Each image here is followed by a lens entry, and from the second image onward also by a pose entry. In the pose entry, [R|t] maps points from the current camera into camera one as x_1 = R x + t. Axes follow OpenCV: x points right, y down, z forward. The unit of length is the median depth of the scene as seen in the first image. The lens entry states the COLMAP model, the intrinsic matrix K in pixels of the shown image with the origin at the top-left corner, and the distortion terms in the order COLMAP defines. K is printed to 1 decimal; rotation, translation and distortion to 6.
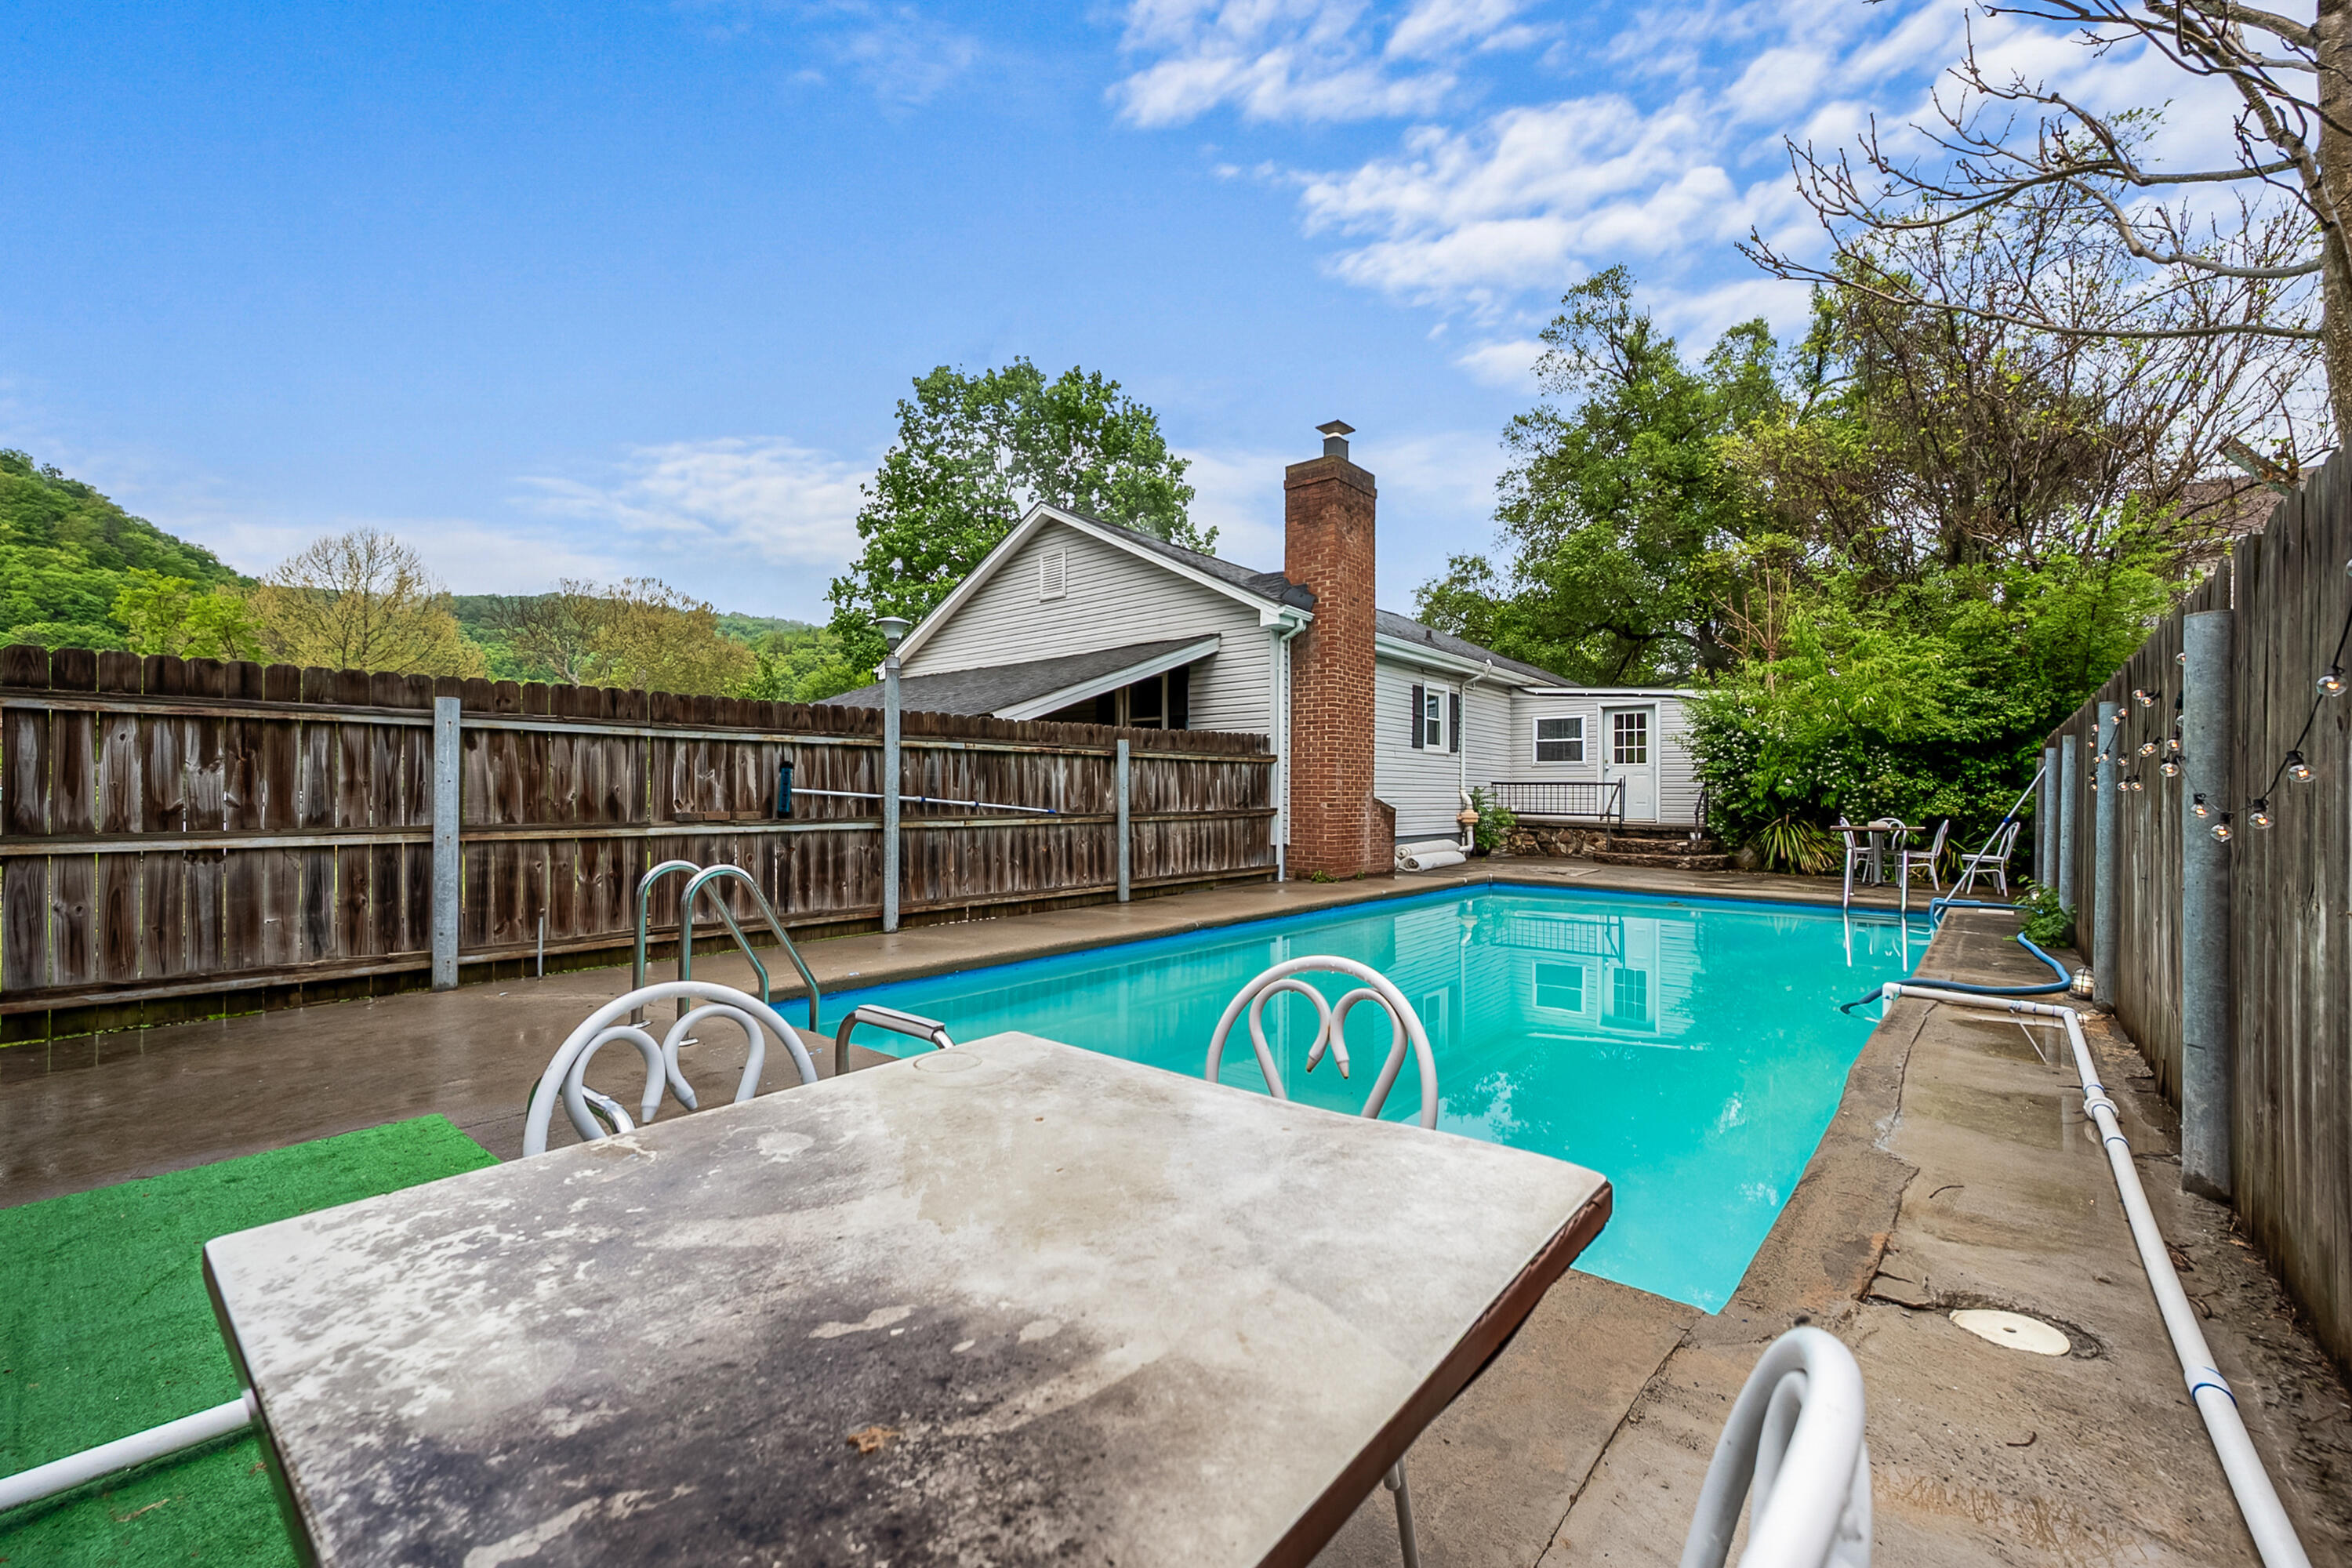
lens RADIAL K [[957.3, 0, 1173.1], [0, 957.3, 791.5], [0, 0, 1]] dist [-0.001268, -0.000045]
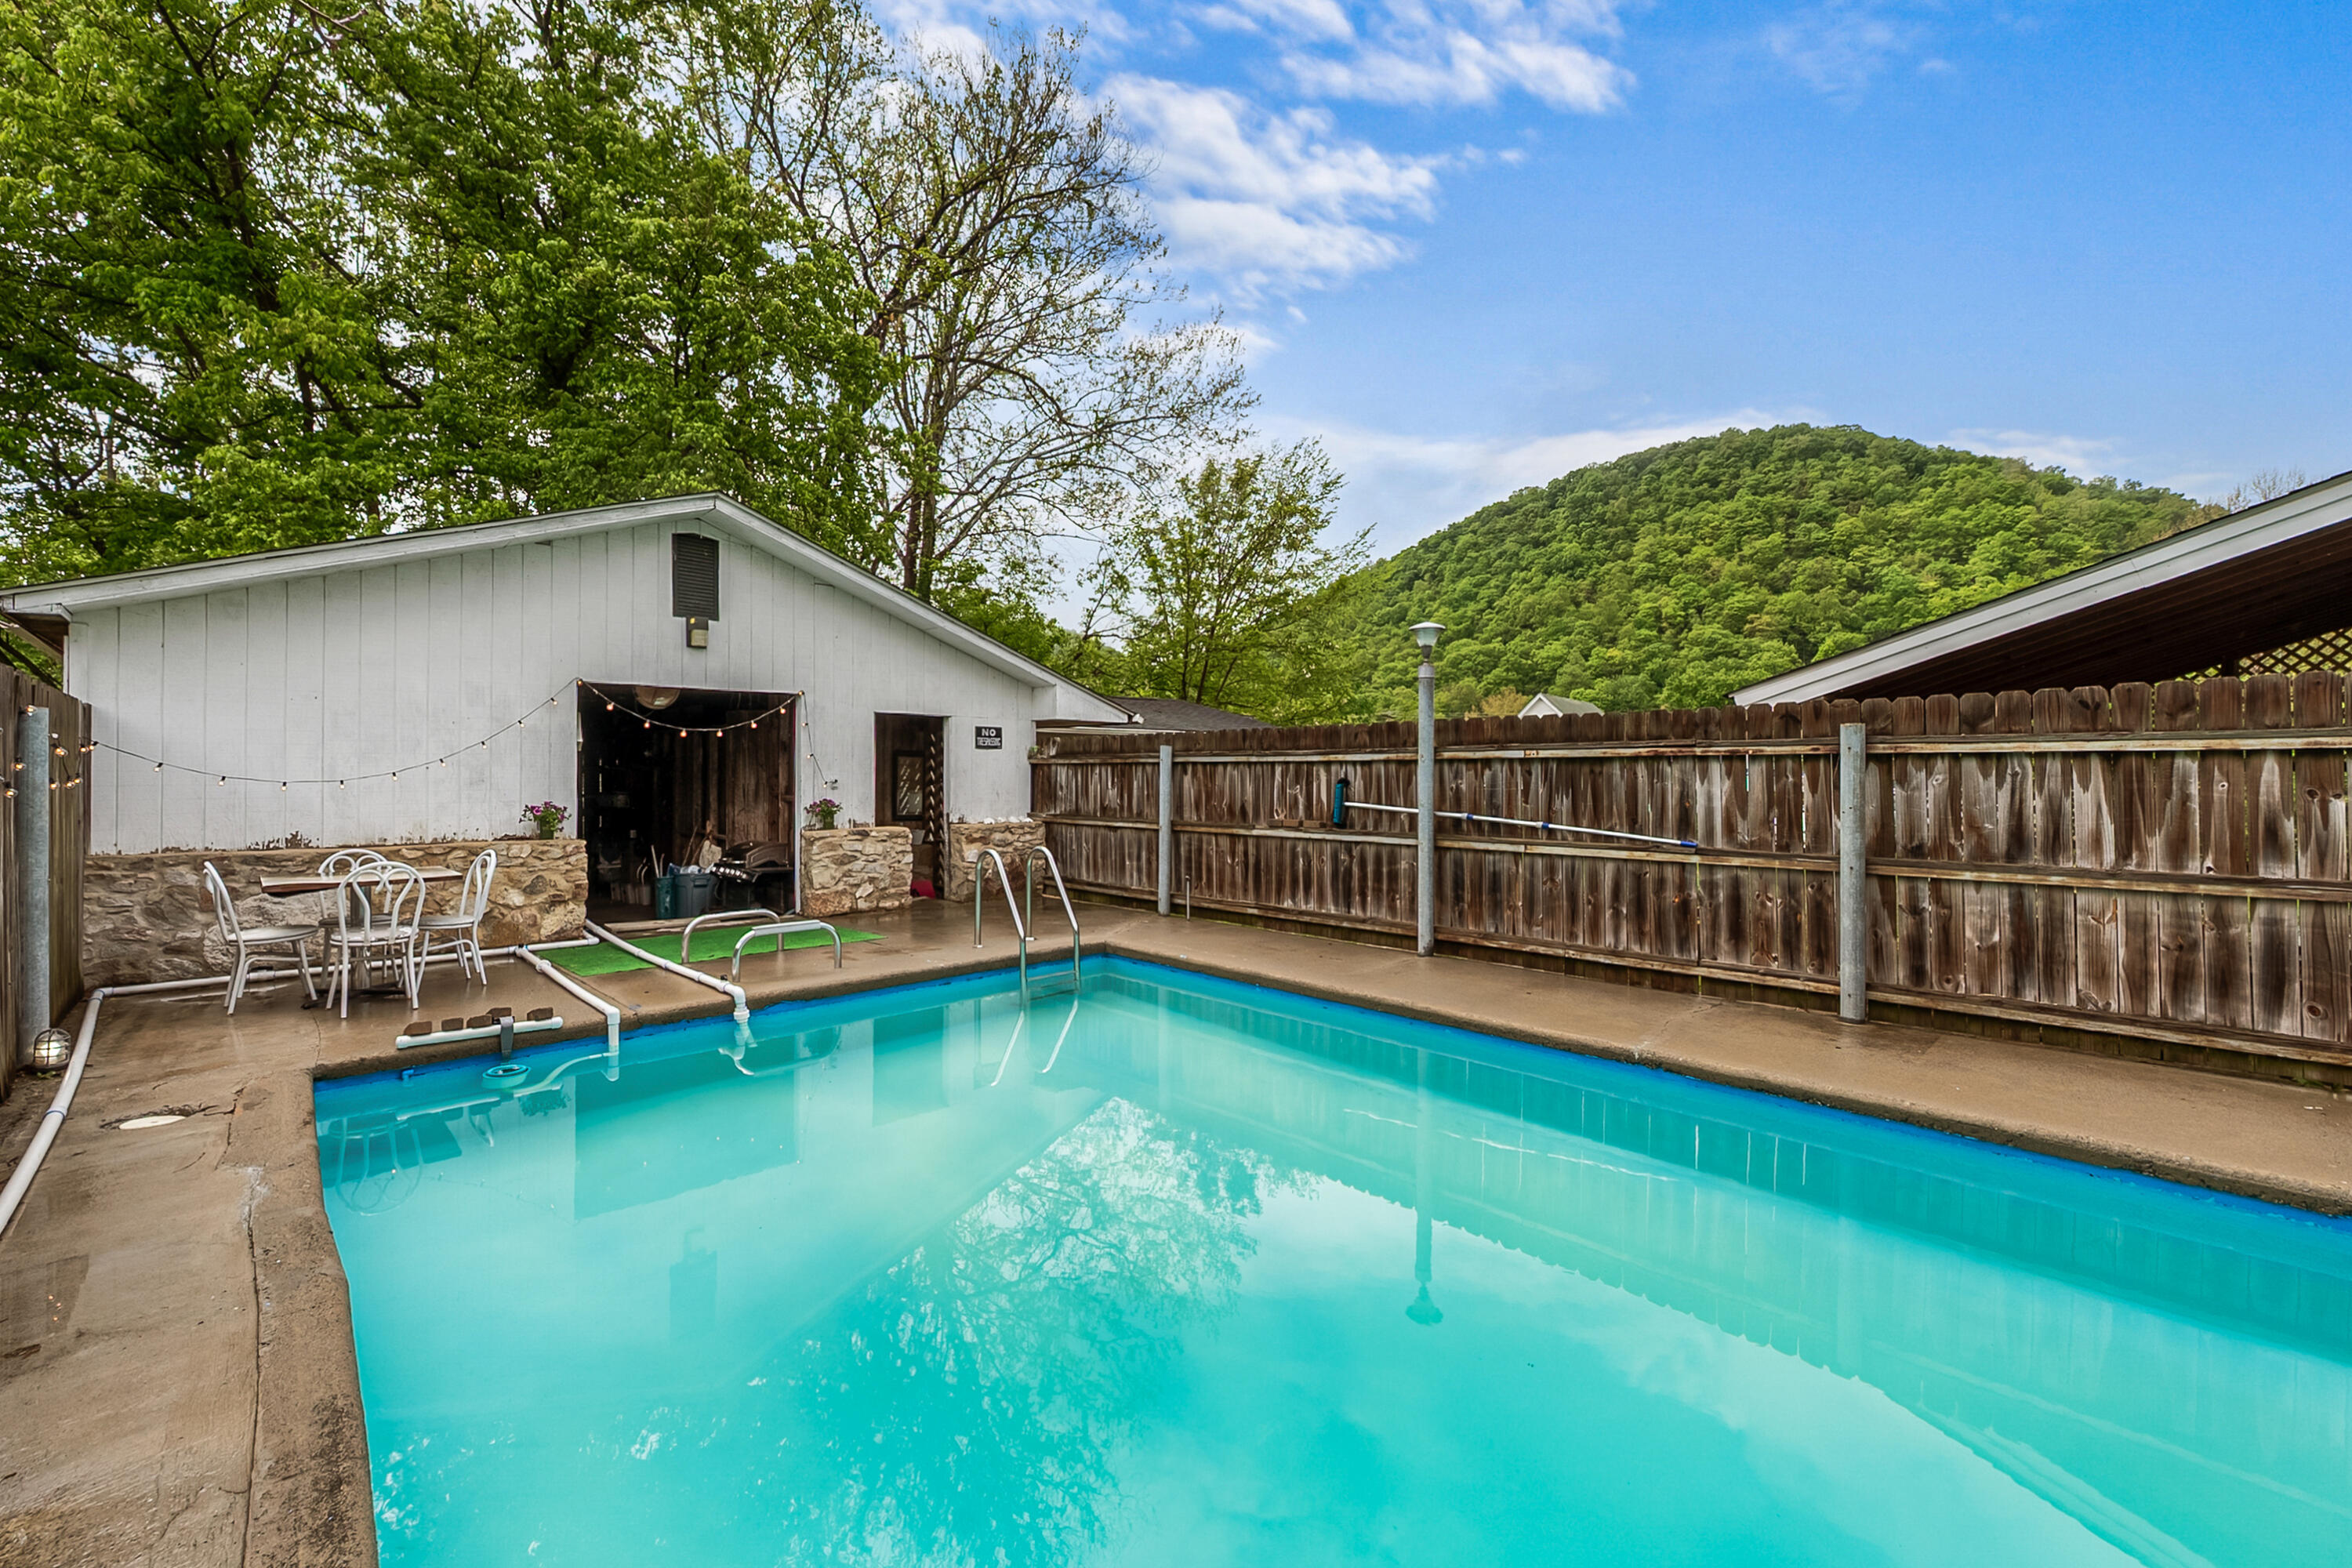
lens RADIAL K [[957.3, 0, 1168.0], [0, 957.3, 774.4], [0, 0, 1]] dist [-0.001268, -0.000045]
pose [[-0.103570, -0.003995, -0.994614, 0.636358], [-0.002050, 0.999991, -0.003804, -0.026867], [0.994620, 0.001645, -0.103577, 0.795647]]
